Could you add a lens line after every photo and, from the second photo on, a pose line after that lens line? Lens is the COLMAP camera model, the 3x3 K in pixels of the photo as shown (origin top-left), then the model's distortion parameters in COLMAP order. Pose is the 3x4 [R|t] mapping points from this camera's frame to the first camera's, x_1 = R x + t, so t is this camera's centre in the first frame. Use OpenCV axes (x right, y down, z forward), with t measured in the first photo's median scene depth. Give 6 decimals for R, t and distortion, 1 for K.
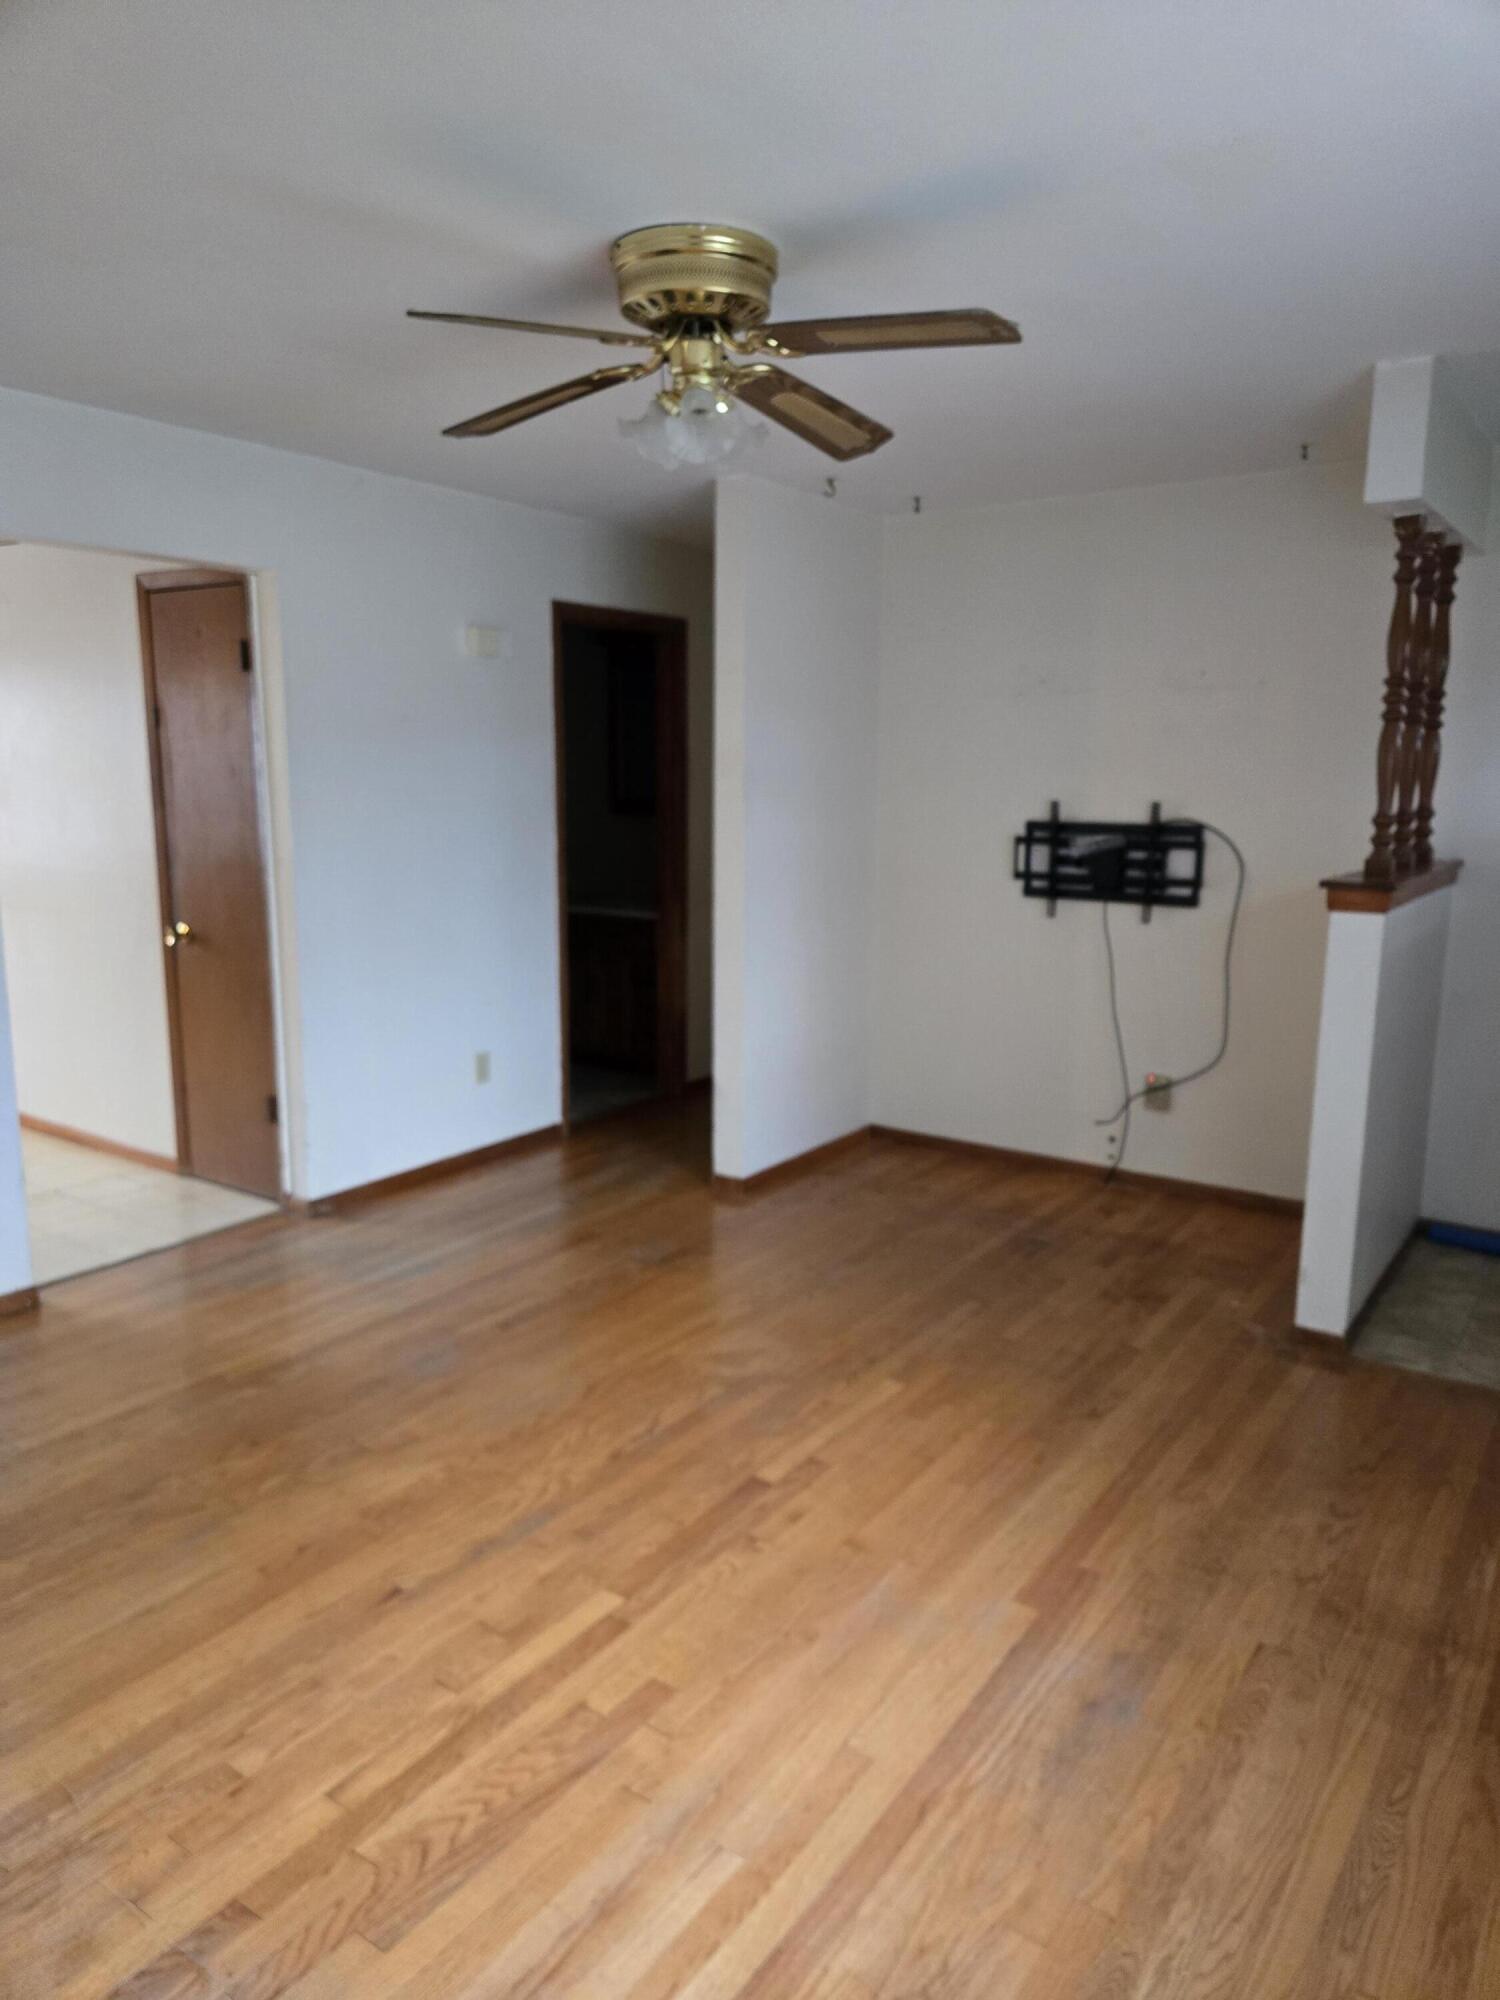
lens RADIAL K [[1363.3, 0, 750.0], [0, 1363.3, 1000.0], [0, 0, 1]] dist [0.055081, -0.057456]
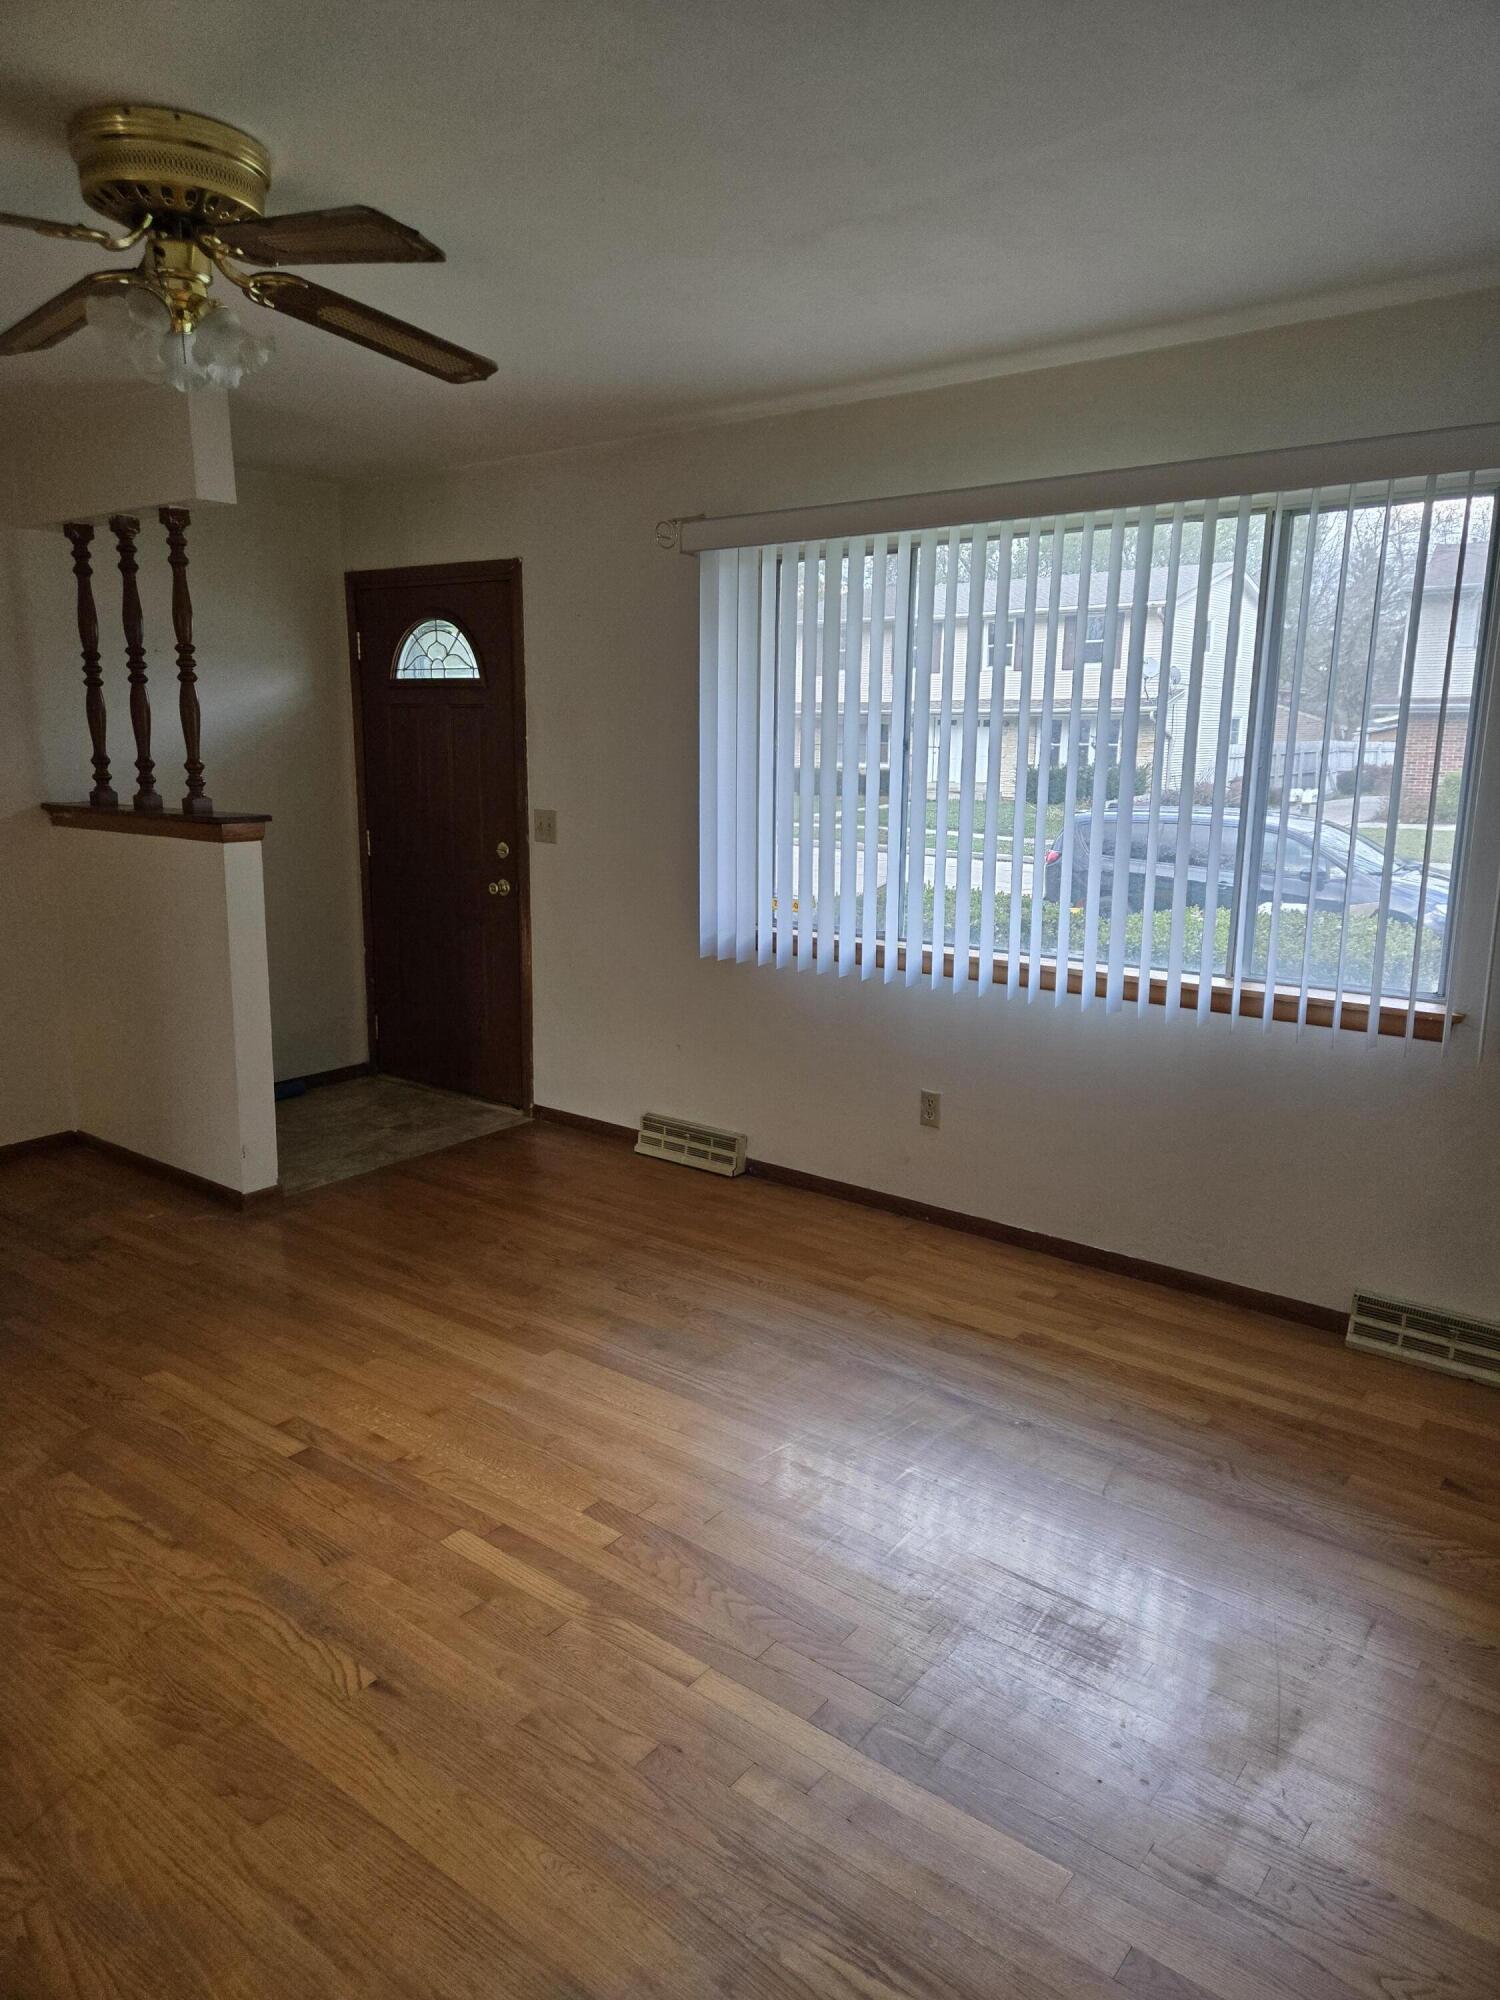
lens RADIAL K [[1343.8, 0, 762.4], [0, 1343.8, 1002.2], [0, 0, 1]] dist [0.115713, -0.102564]
pose [[0.046031, -0.204156, 0.977856, -0.977777], [0.166388, 0.966786, 0.194012, -0.109581], [-0.984985, 0.153772, 0.078472, 0.610468]]
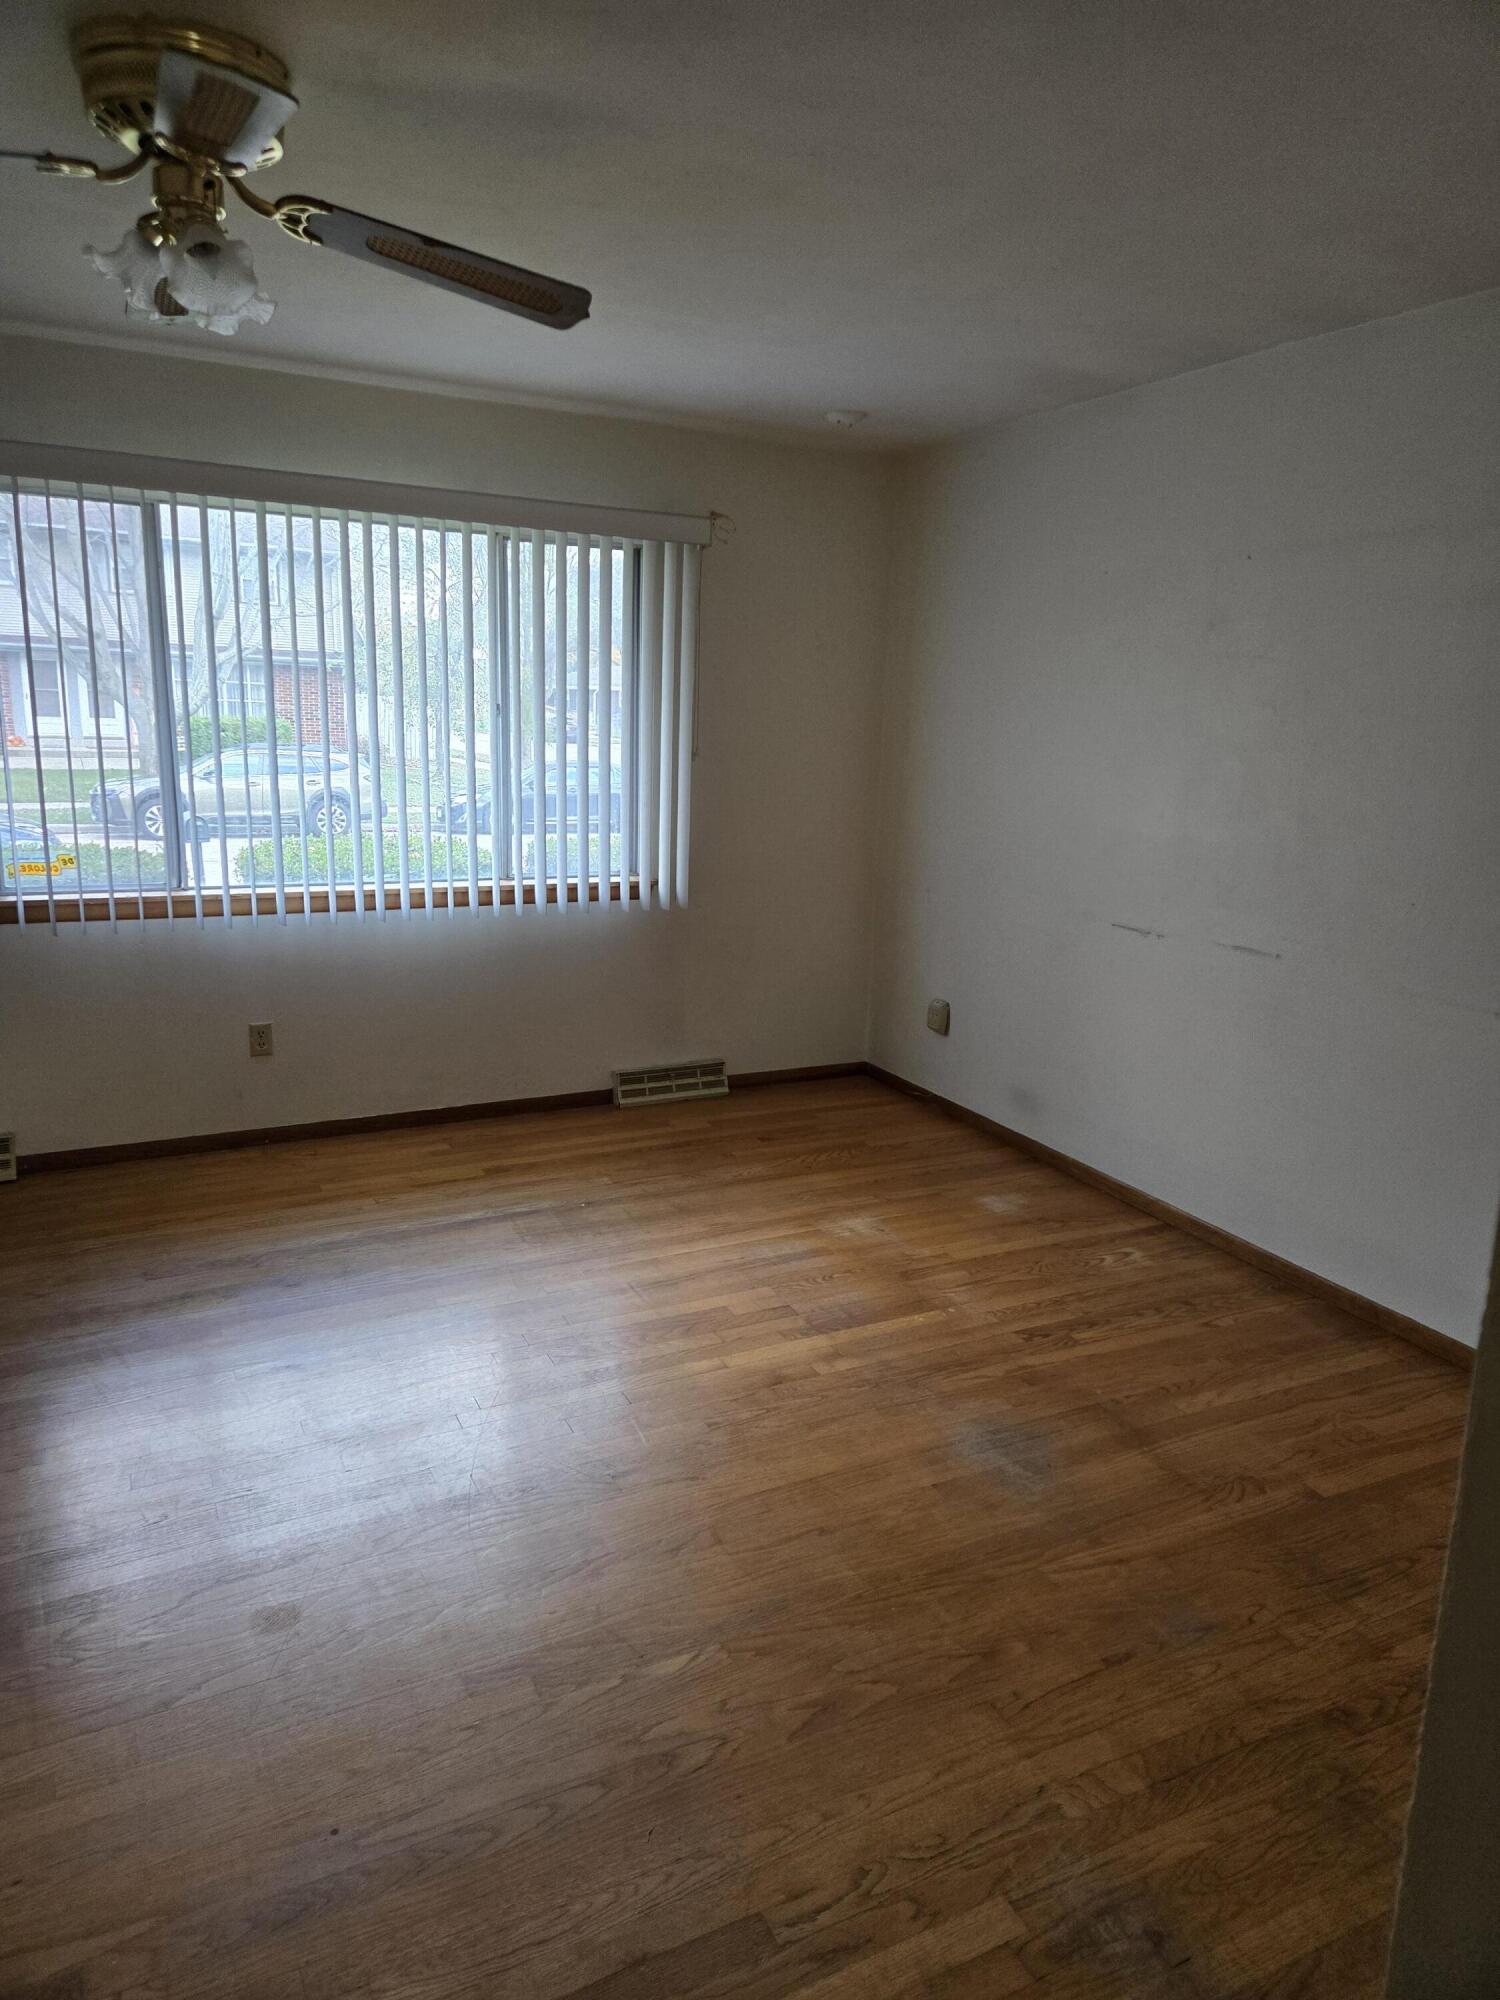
lens RADIAL K [[1343.8, 0, 762.4], [0, 1343.8, 1002.2], [0, 0, 1]] dist [0.115713, -0.102564]
pose [[-0.887197, -0.131178, 0.442351, -0.763078], [0.047506, 0.927666, 0.370376, -0.298763], [-0.458939, 0.349611, -0.816791, 1.654862]]
